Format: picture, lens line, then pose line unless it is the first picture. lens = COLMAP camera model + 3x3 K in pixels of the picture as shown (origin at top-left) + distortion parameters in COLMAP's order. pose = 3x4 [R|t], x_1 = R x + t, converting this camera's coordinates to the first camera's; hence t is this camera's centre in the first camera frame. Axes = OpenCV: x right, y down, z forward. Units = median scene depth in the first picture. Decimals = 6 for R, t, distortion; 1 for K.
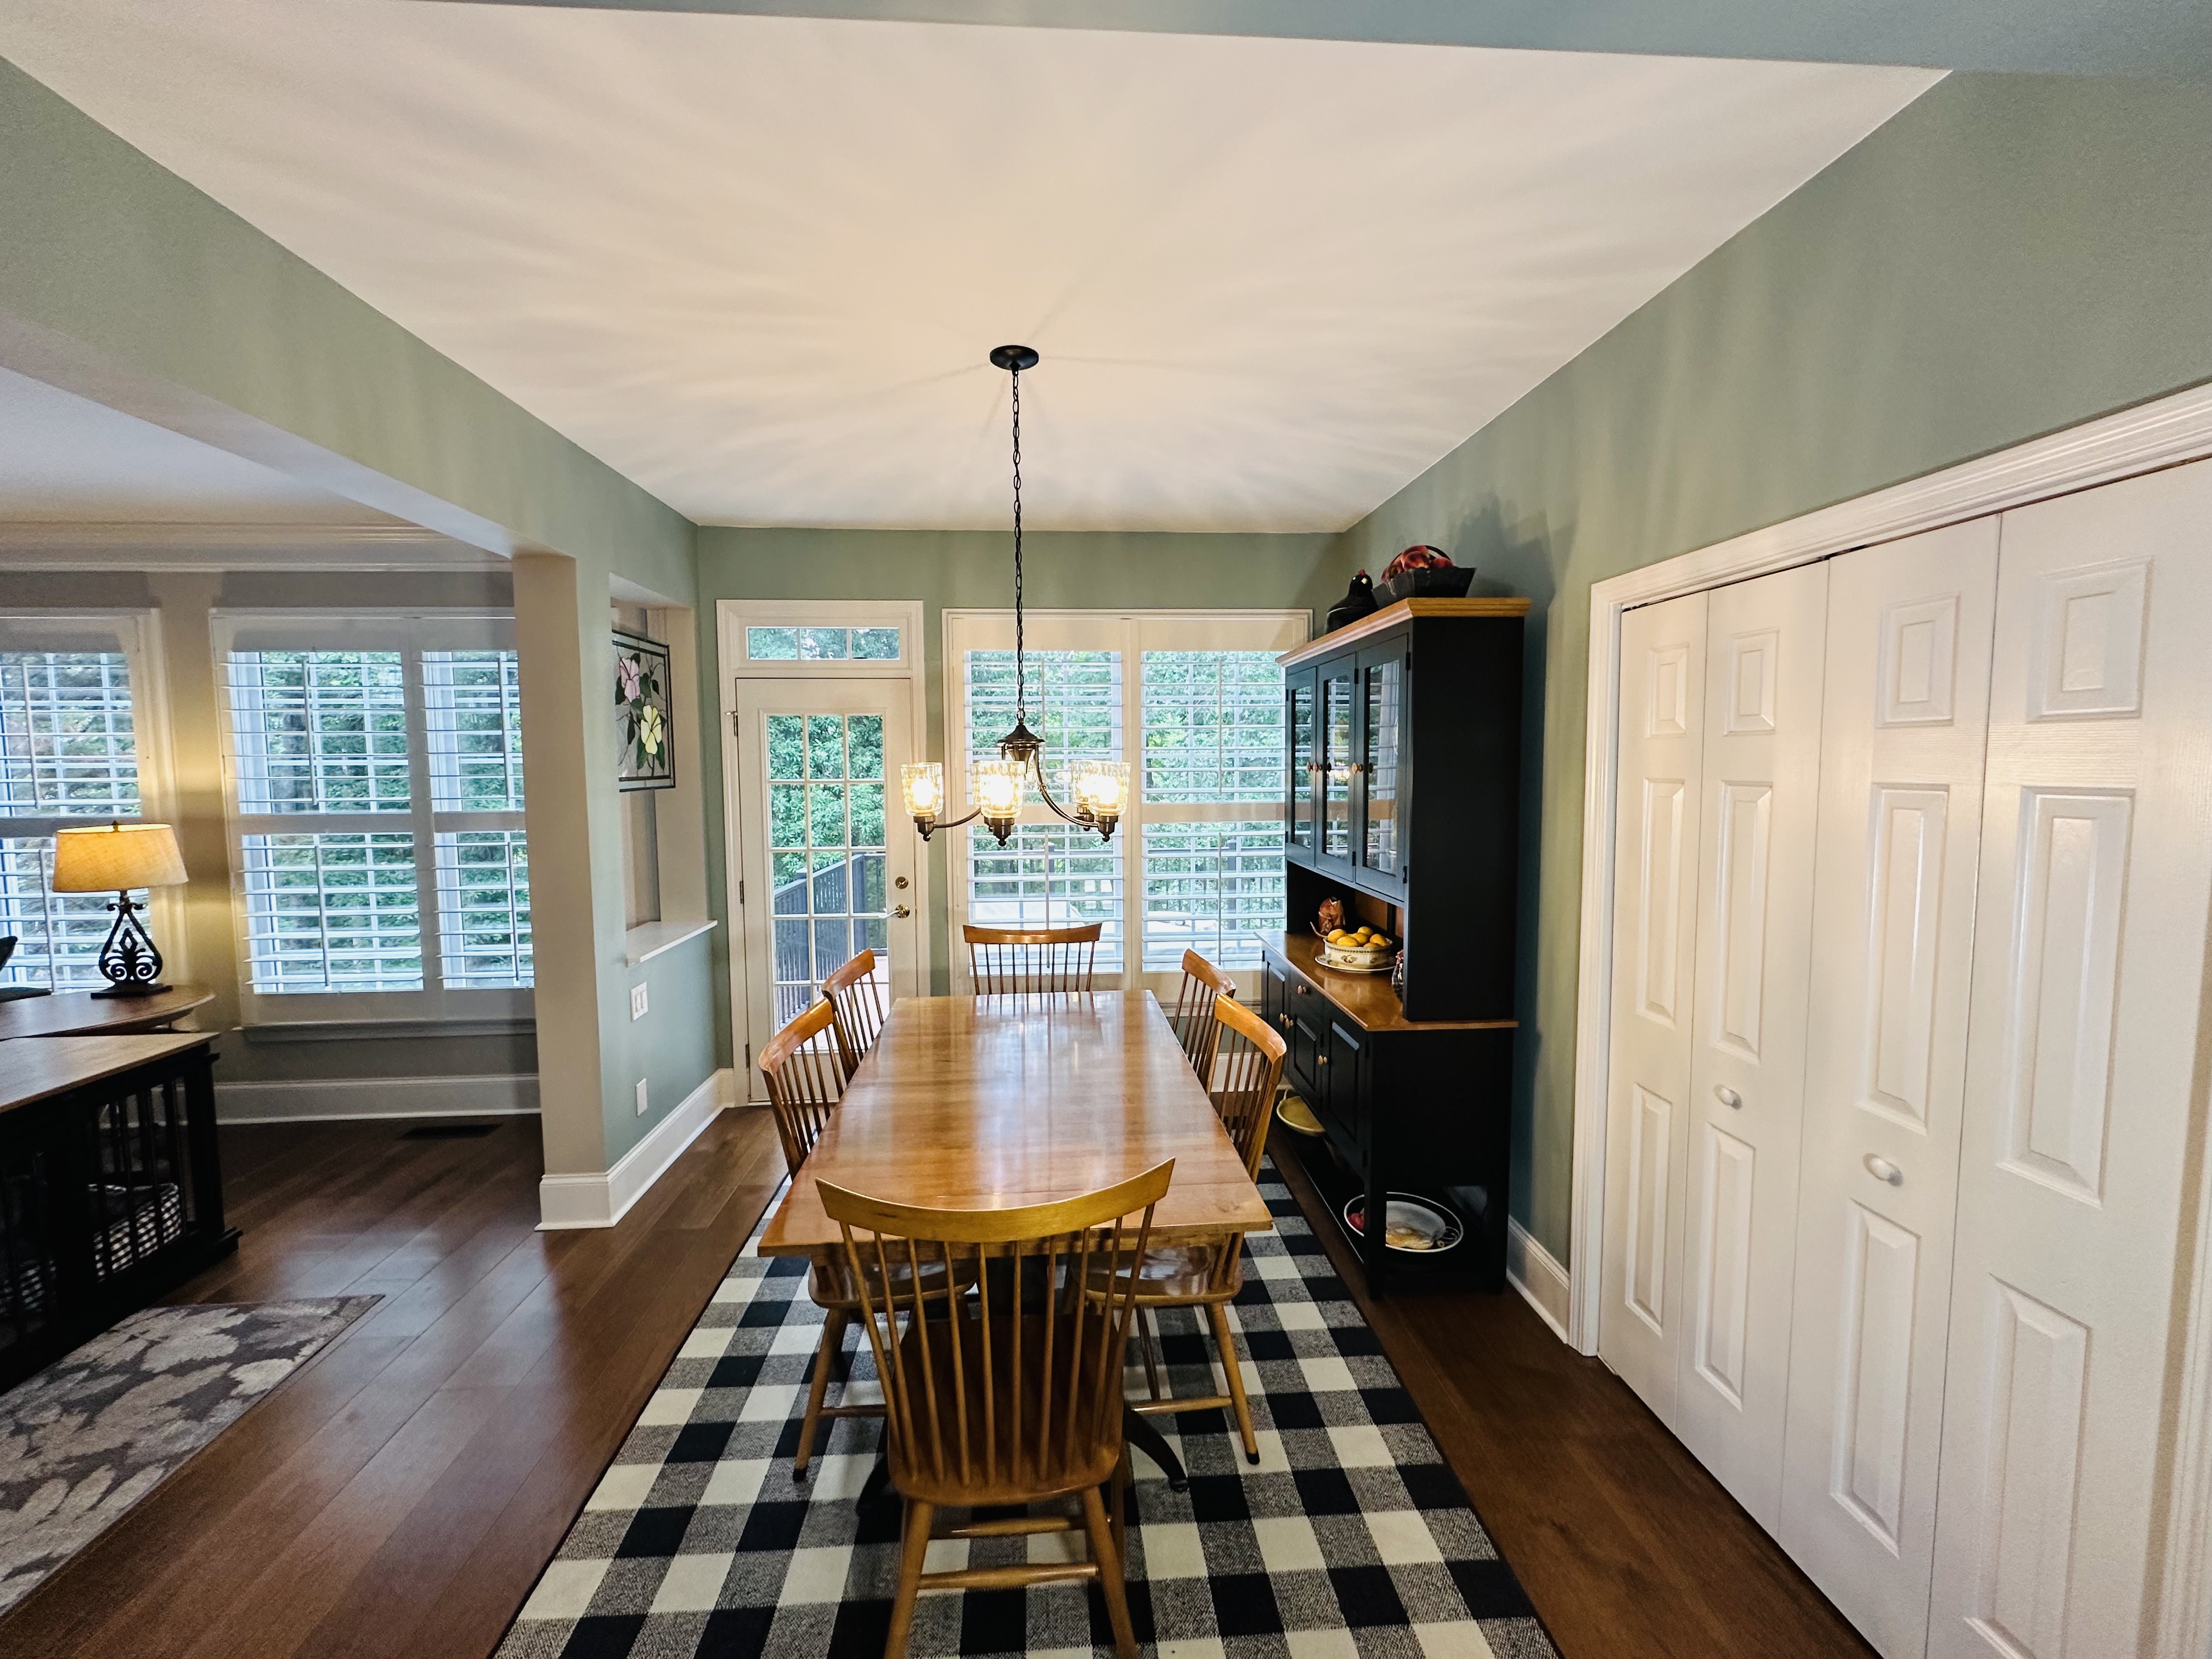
lens RADIAL K [[883.5, 0, 1102.5], [0, 883.5, 829.9], [0, 0, 1]] dist [-0.001262, -0.000324]
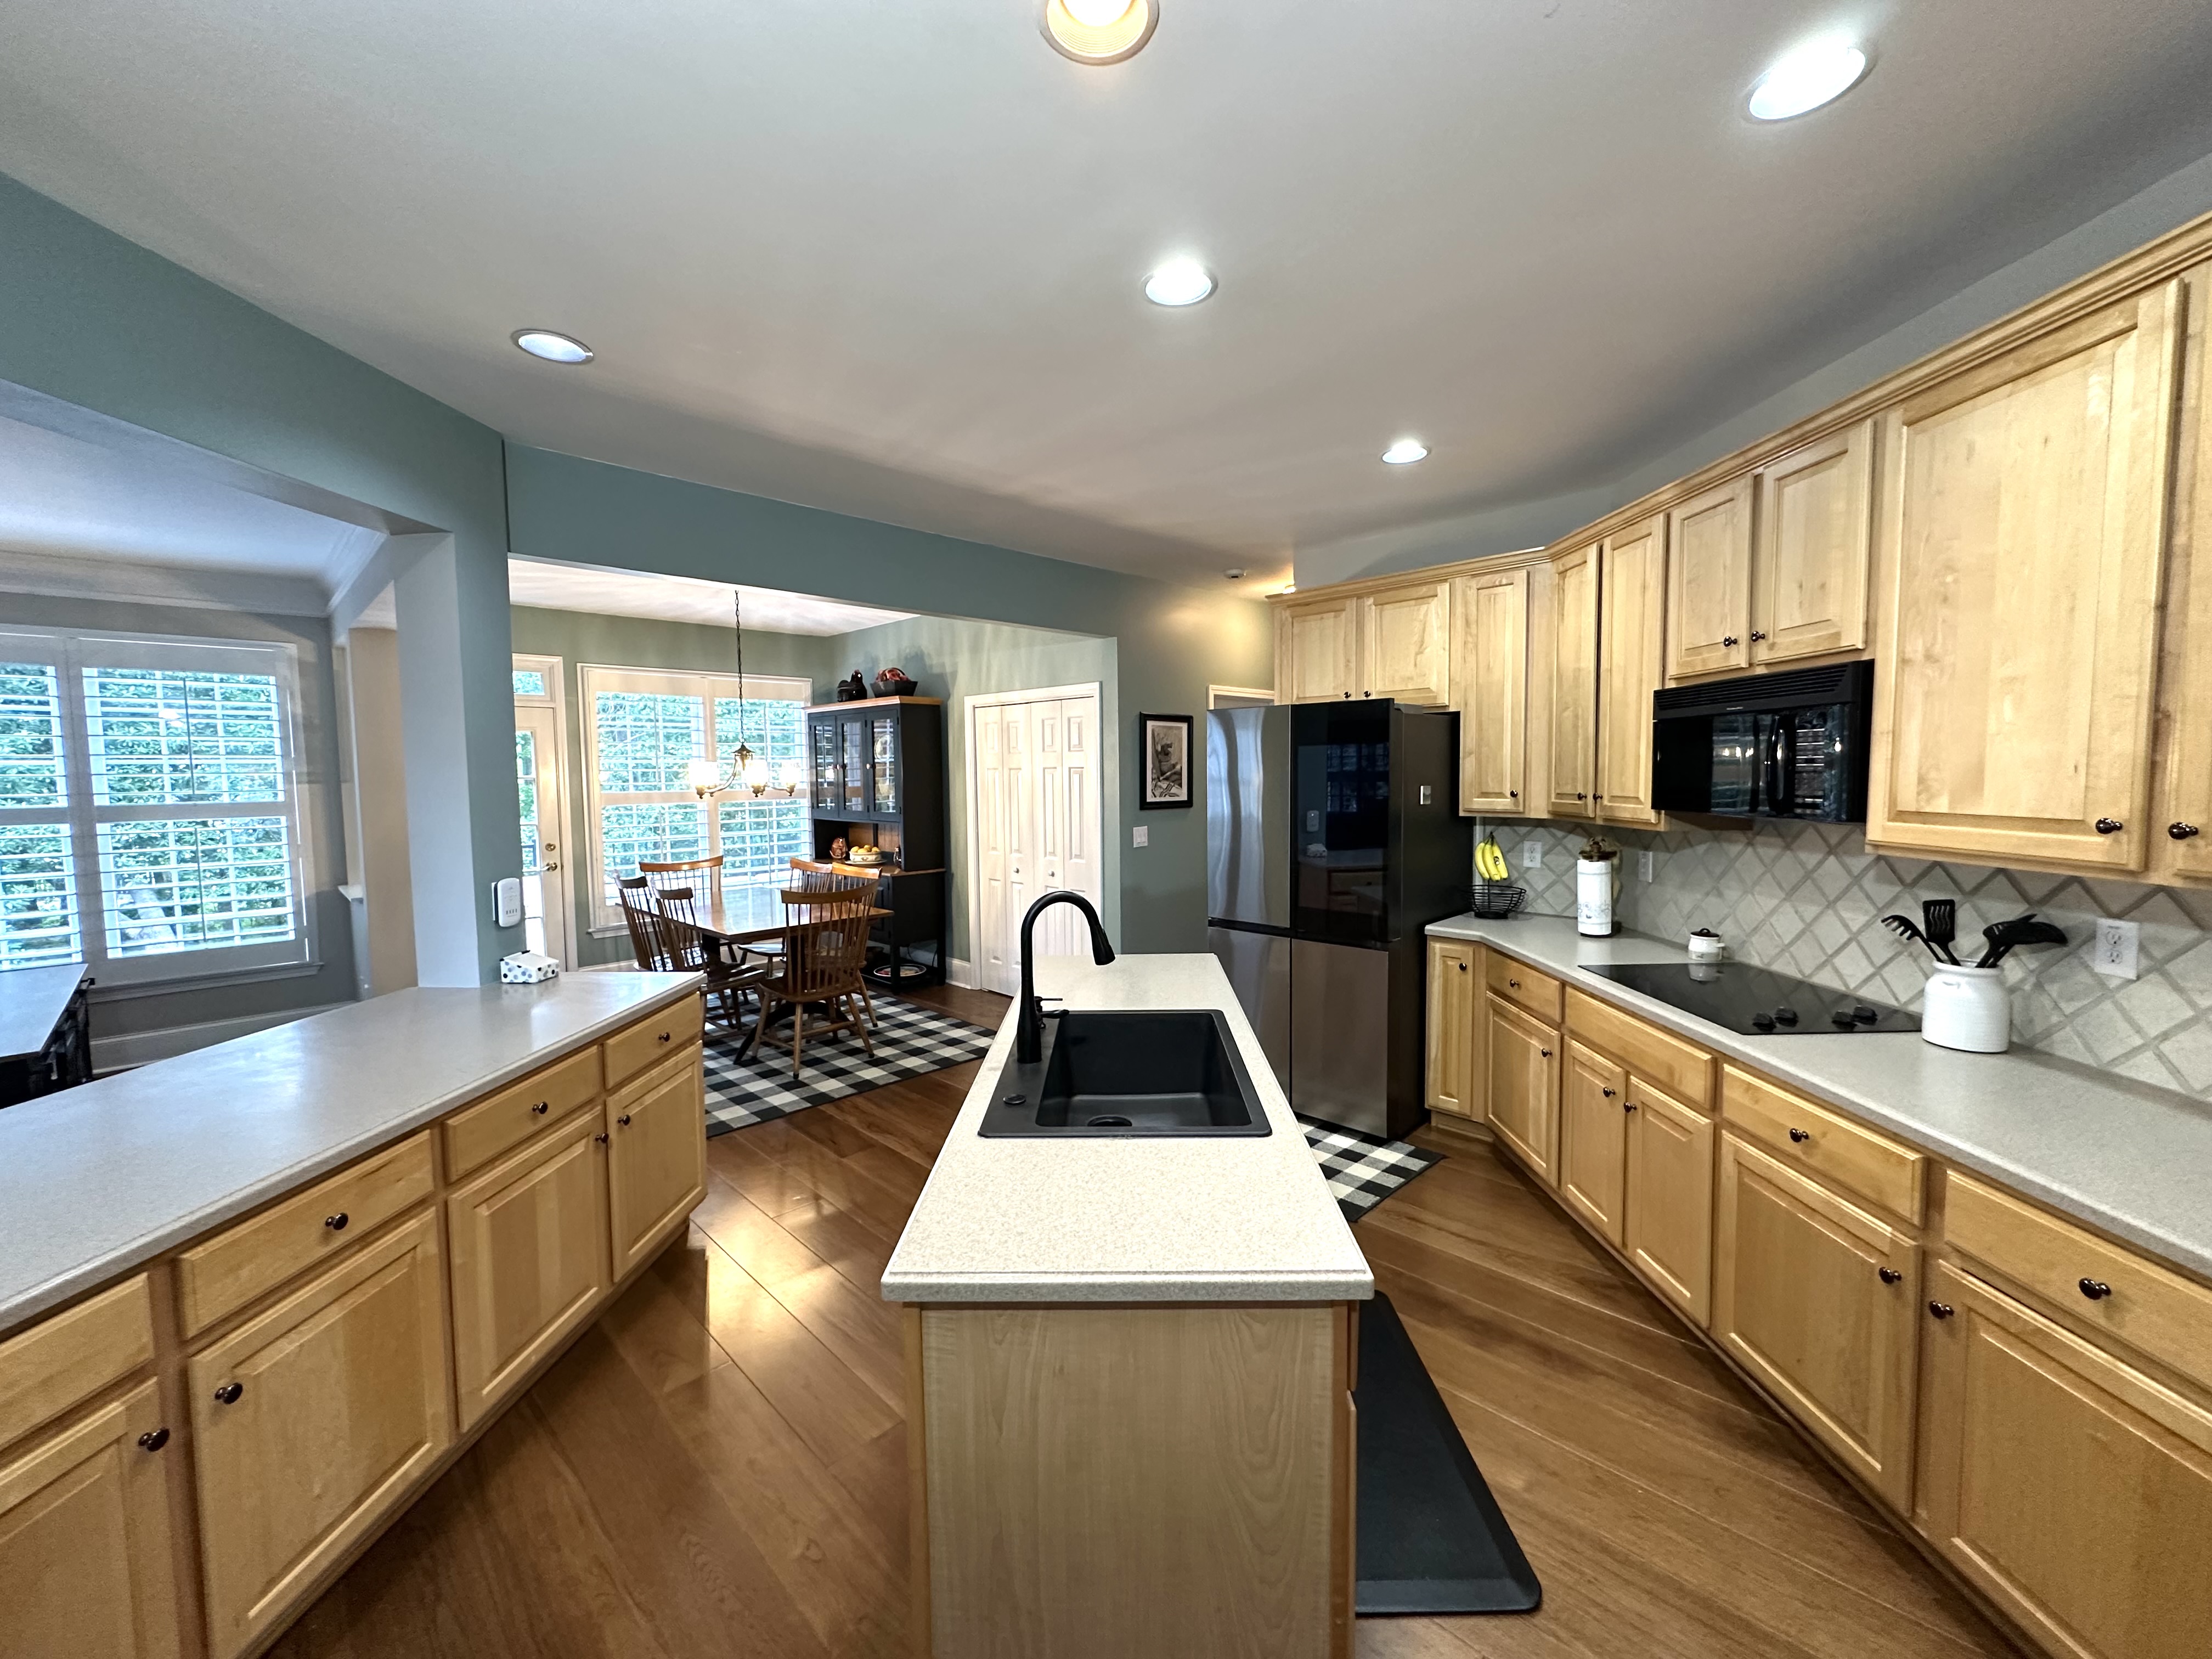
lens RADIAL K [[883.5, 0, 1107.3], [0, 883.5, 827.7], [0, 0, 1]] dist [-0.001262, -0.000324]
pose [[0.754340, -0.042692, 0.655095, -0.538175], [0.053699, 0.998552, 0.003240, 0.080587], [-0.654284, 0.032734, 0.755540, -0.780788]]
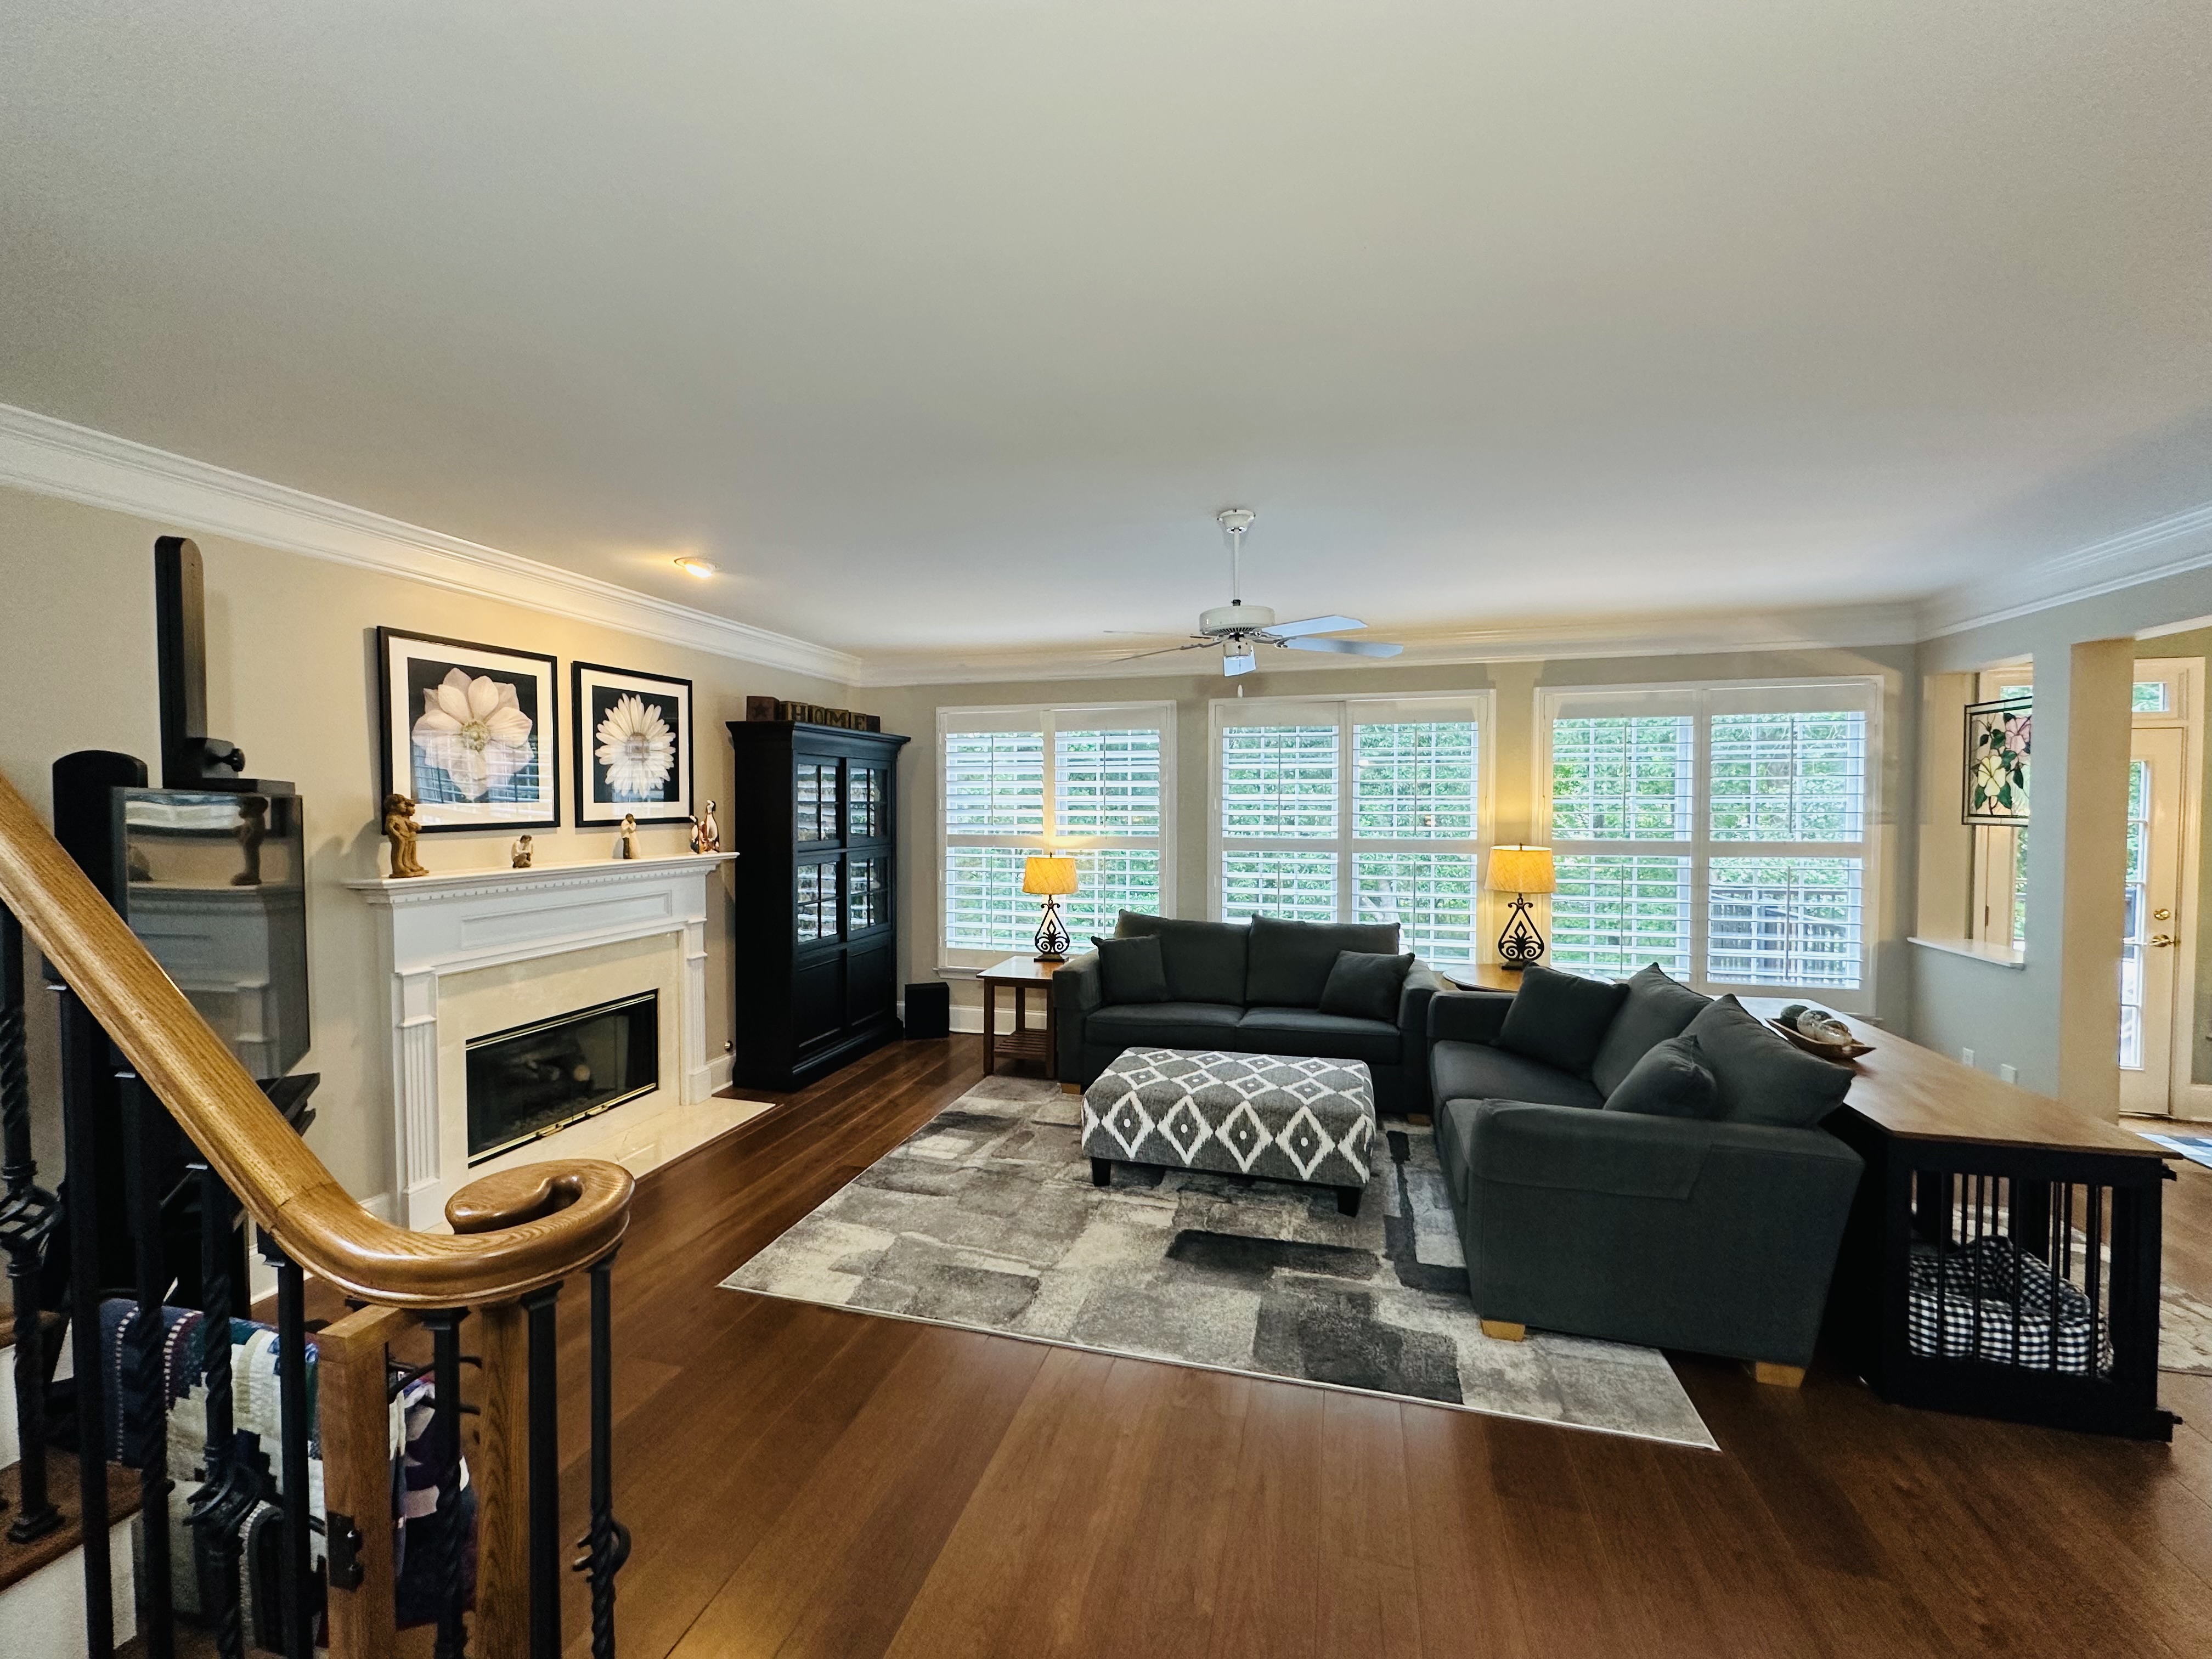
lens RADIAL K [[883.5, 0, 1111.3], [0, 883.5, 830.3], [0, 0, 1]] dist [-0.001262, -0.000324]
pose [[0.944319, 0.017182, -0.328582, -1.205712], [-0.032129, 0.998678, -0.040115, 0.044678], [0.327458, 0.048438, 0.943623, -0.498152]]
